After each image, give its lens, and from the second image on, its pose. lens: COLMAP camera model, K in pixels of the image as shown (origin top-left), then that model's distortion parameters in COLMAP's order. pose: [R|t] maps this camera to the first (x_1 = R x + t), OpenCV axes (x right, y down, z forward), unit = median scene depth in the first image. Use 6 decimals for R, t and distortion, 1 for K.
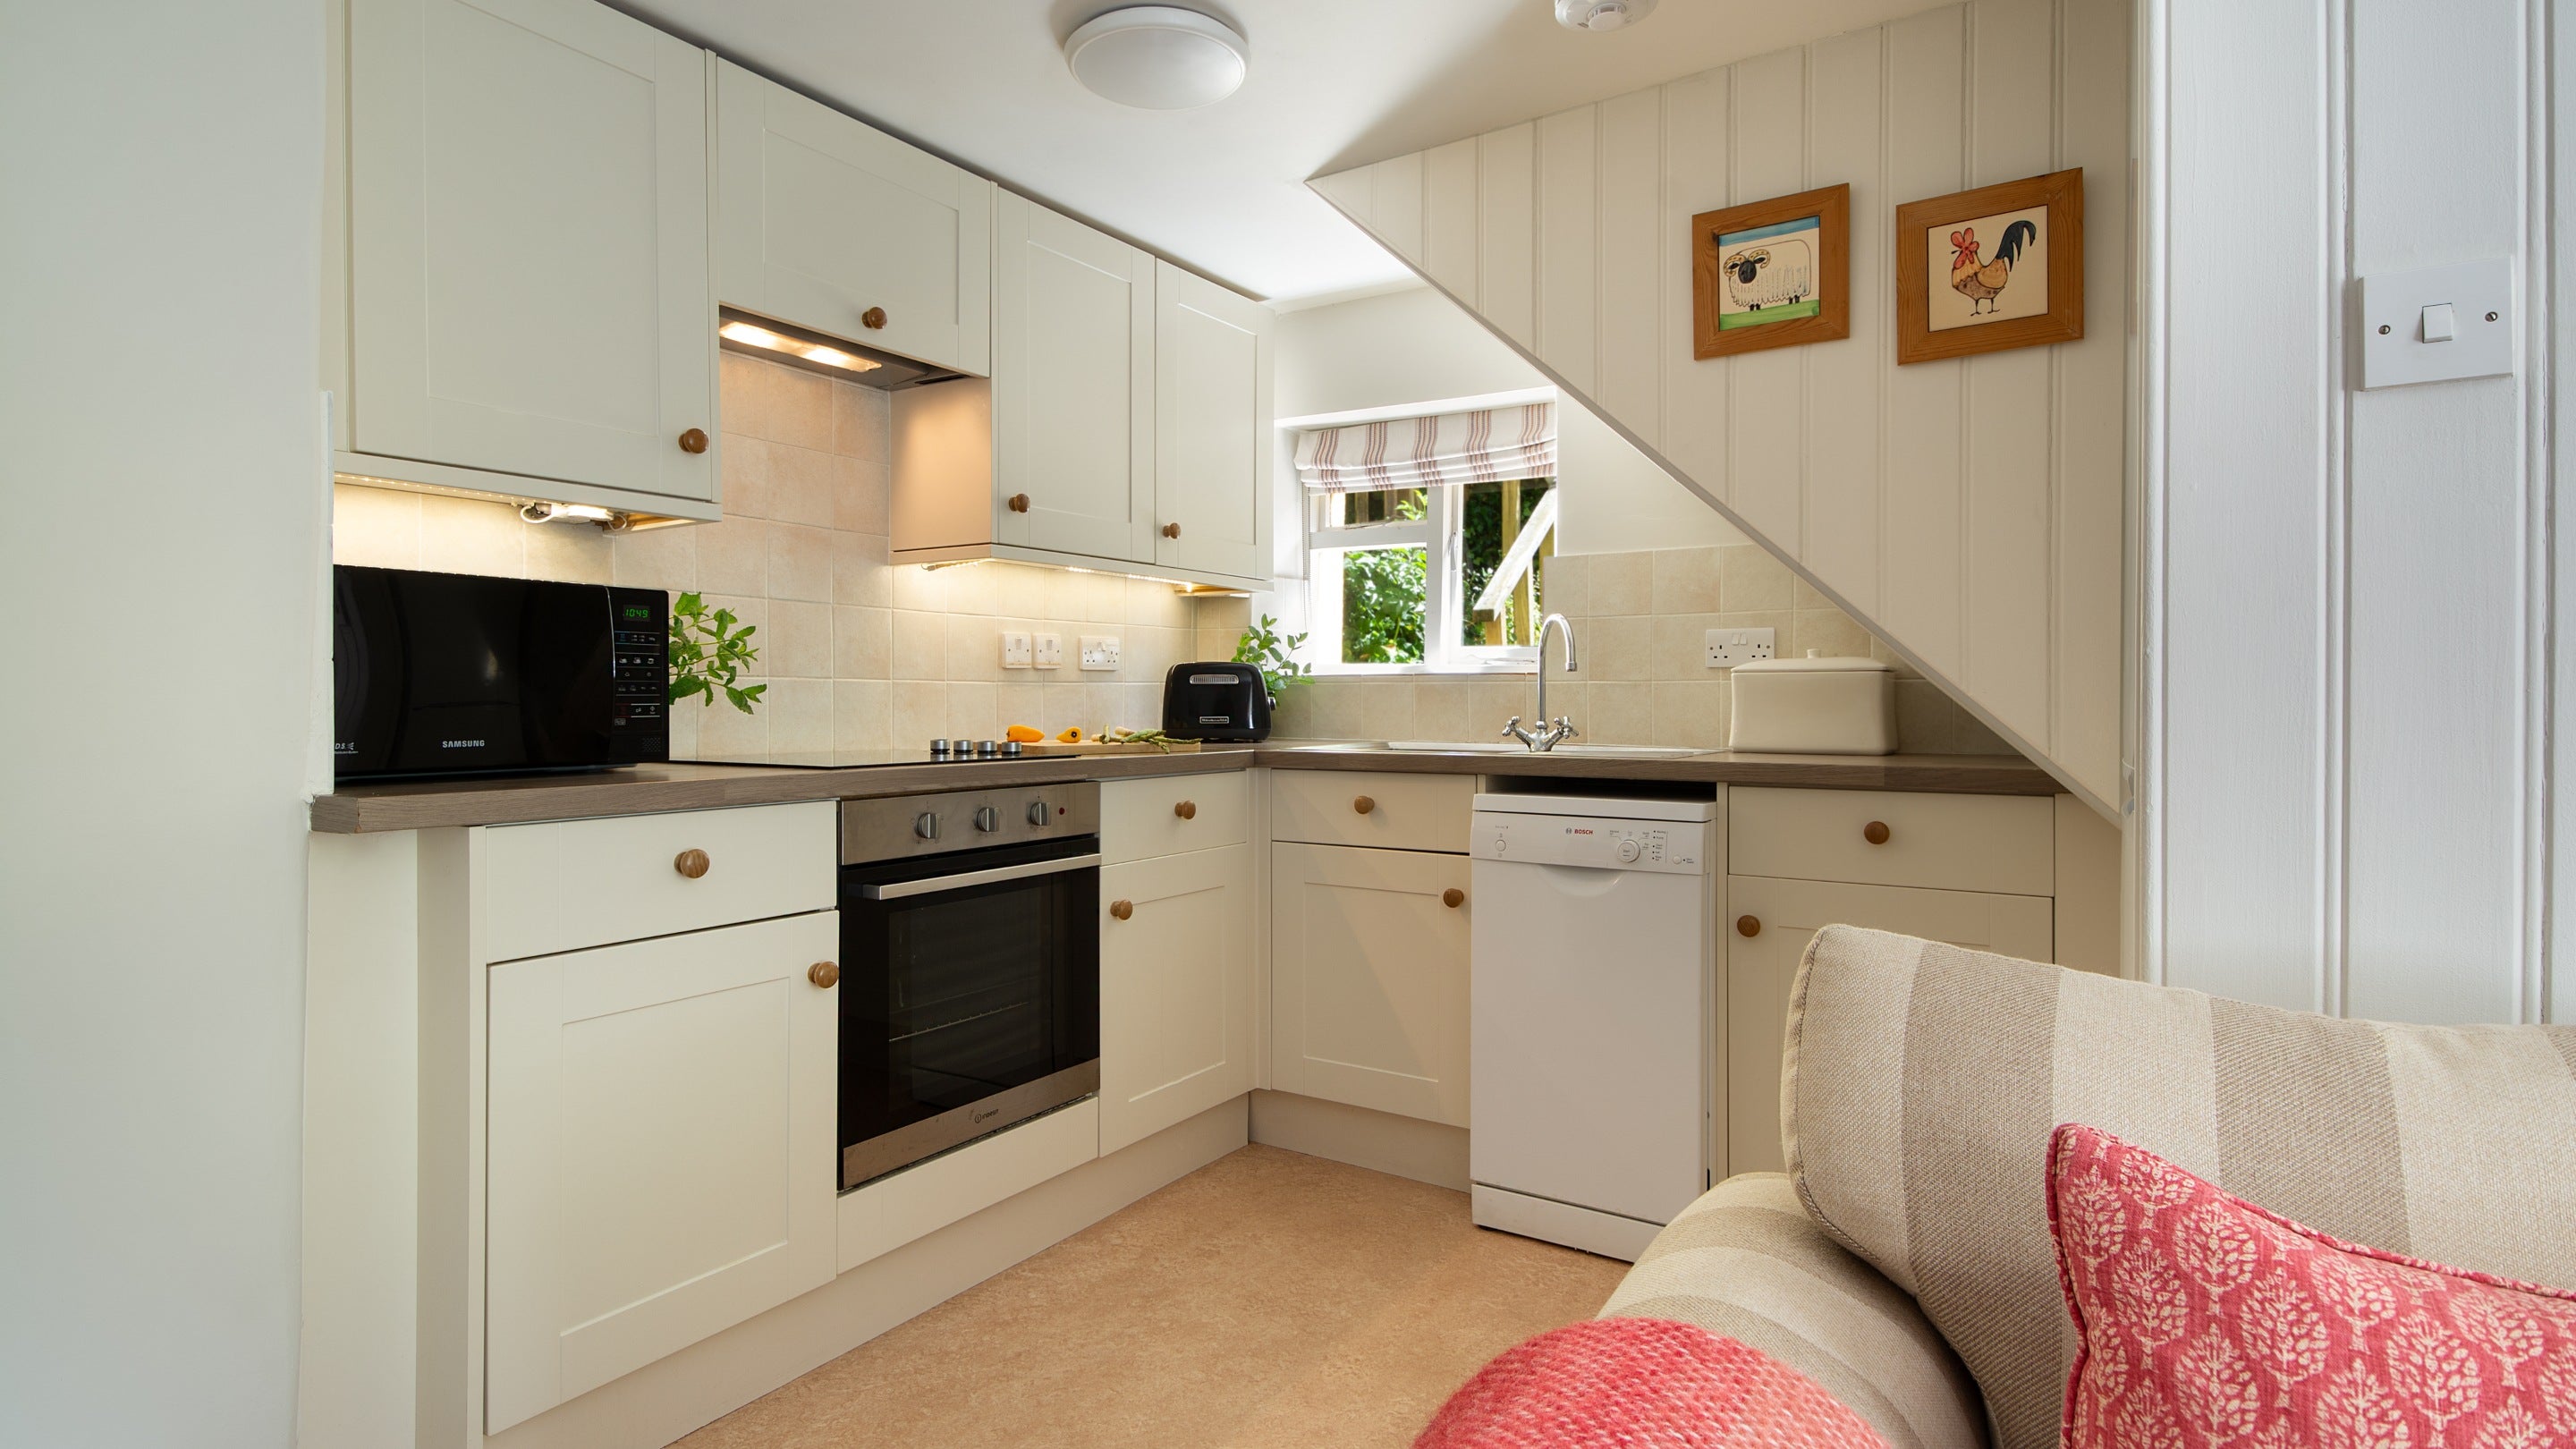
lens RADIAL K [[1300.0, 0, 1284.3], [0, 1300.0, 712.3], [0, 0, 1]] dist [0.015390, -0.000275]
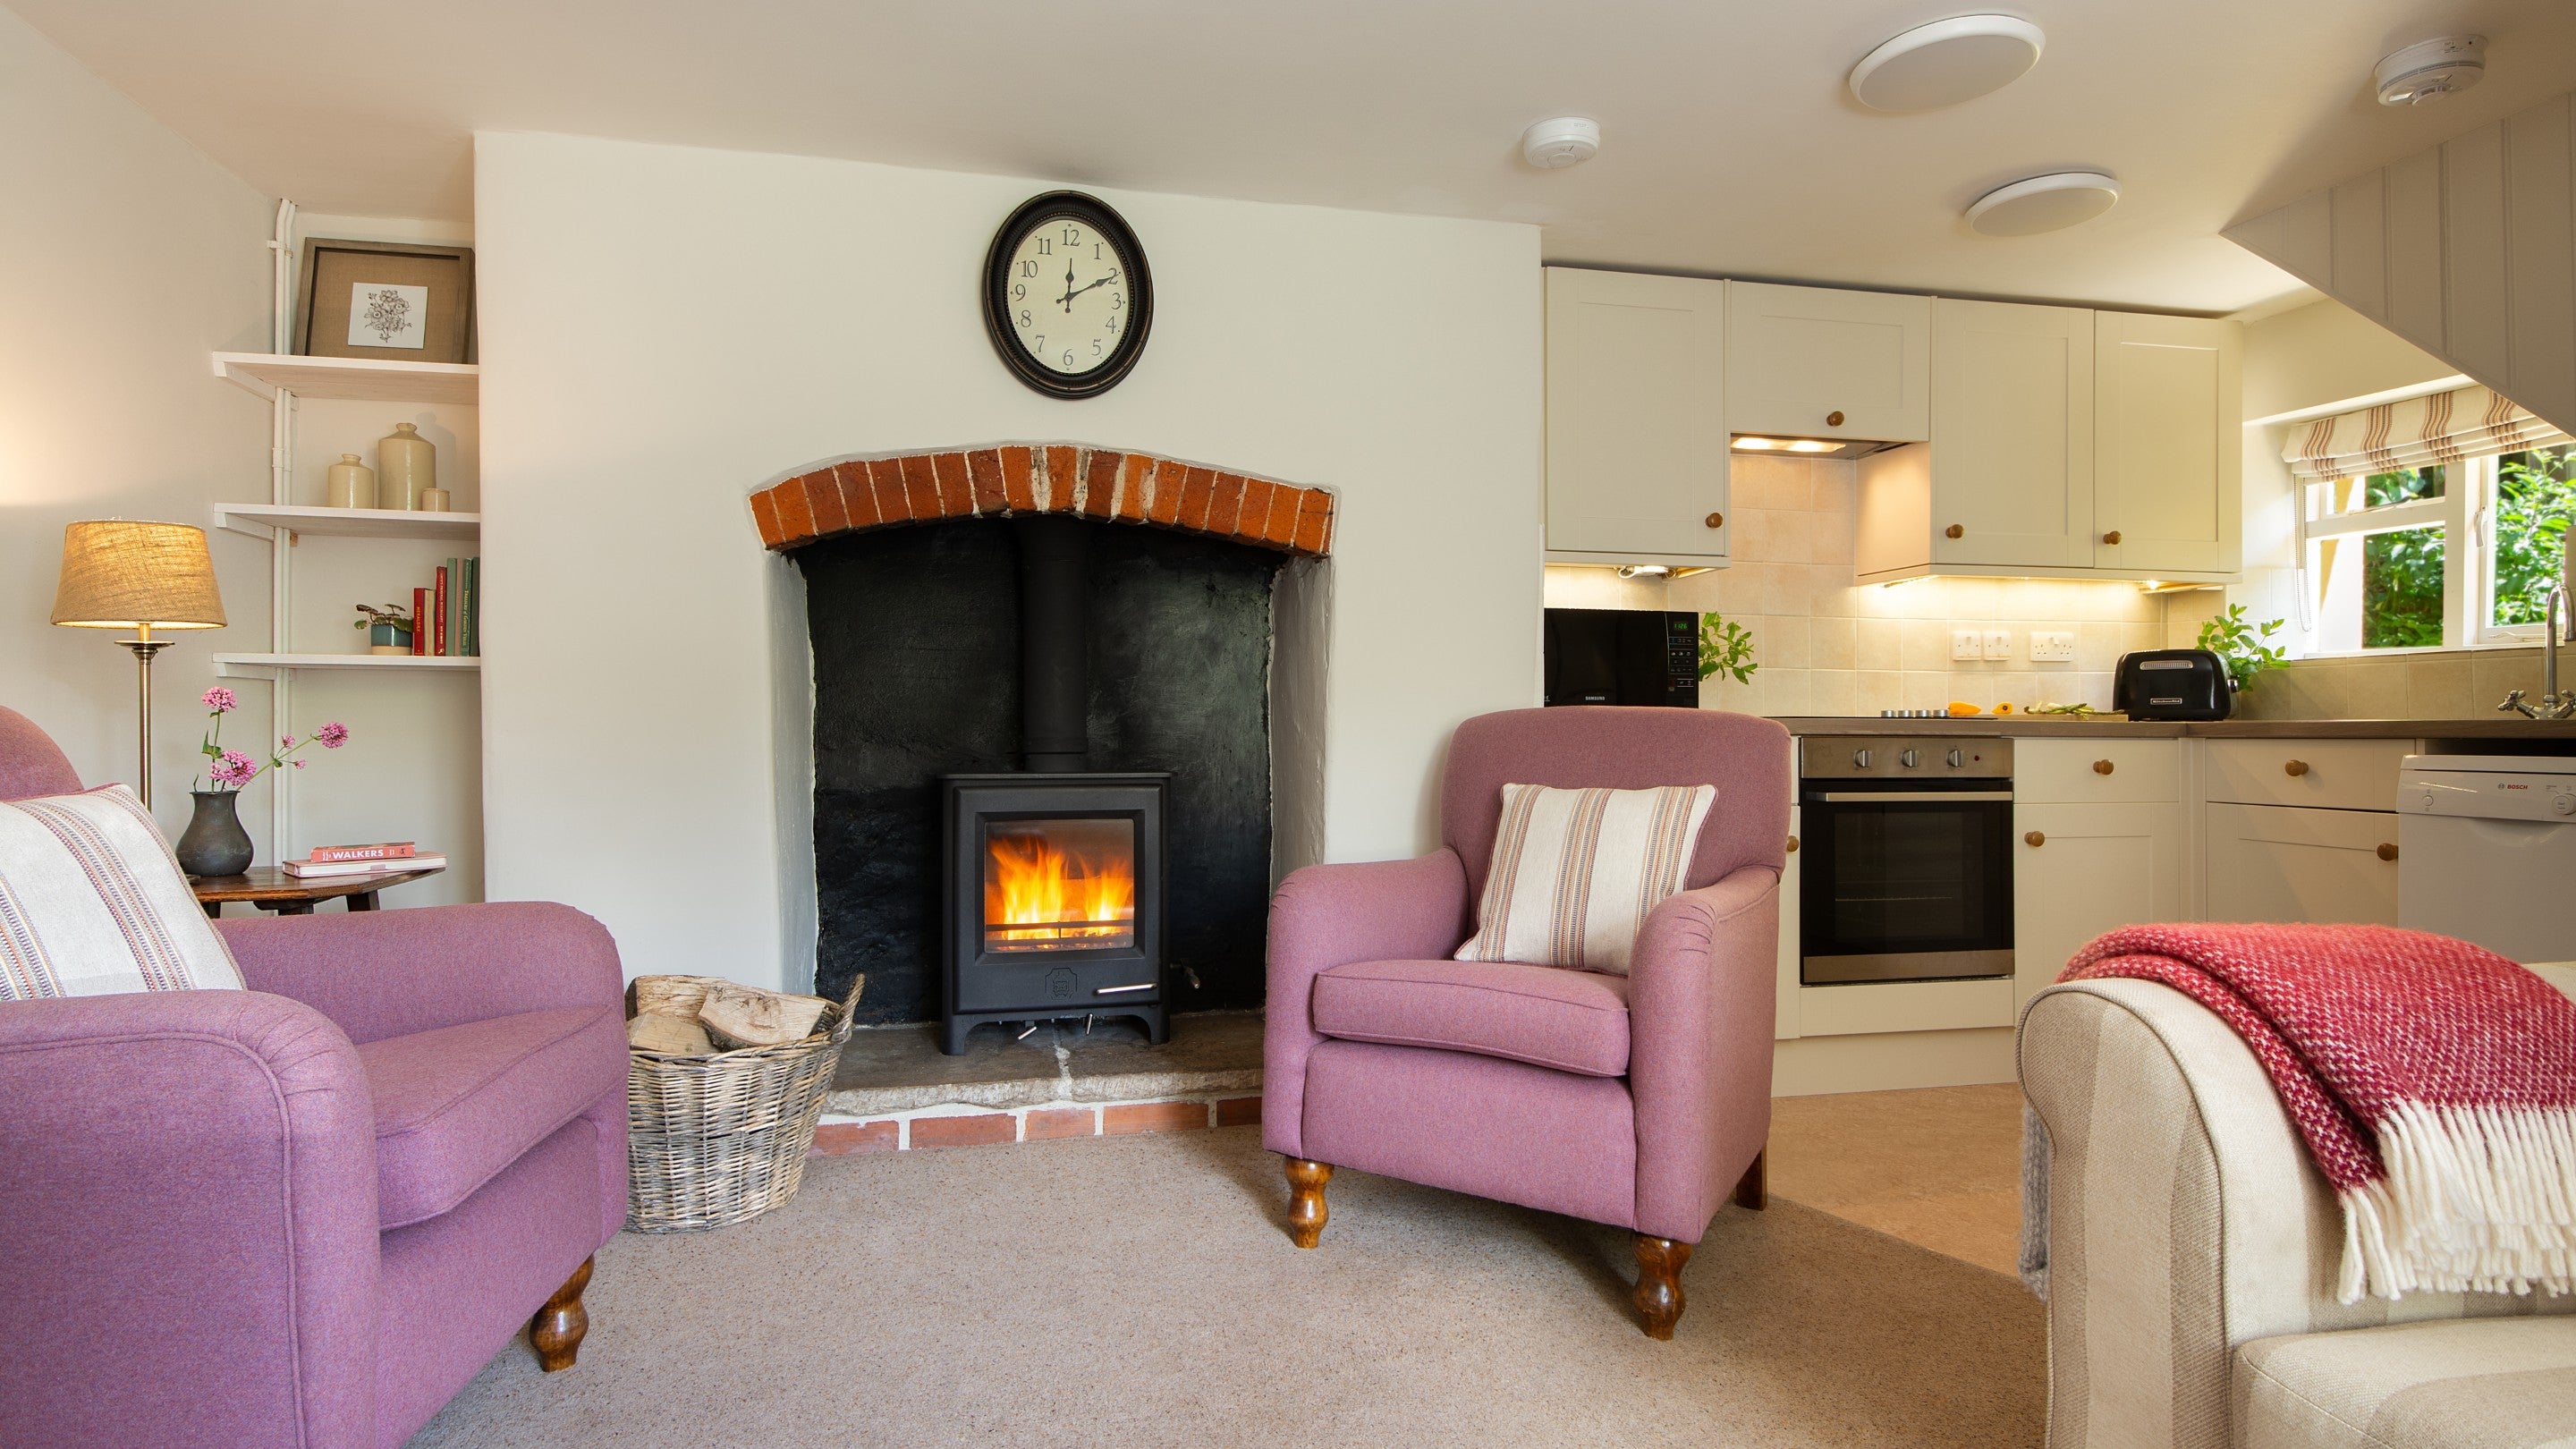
lens RADIAL K [[1300.2, 0, 1231.3], [0, 1300.2, 725.8], [0, 0, 1]] dist [0.016565, -0.018602]
pose [[0.703606, -0.000726, -0.710590, 0.224311], [-0.008706, 0.999916, -0.009641, 0.056649], [0.710537, 0.012970, 0.703540, -0.459098]]
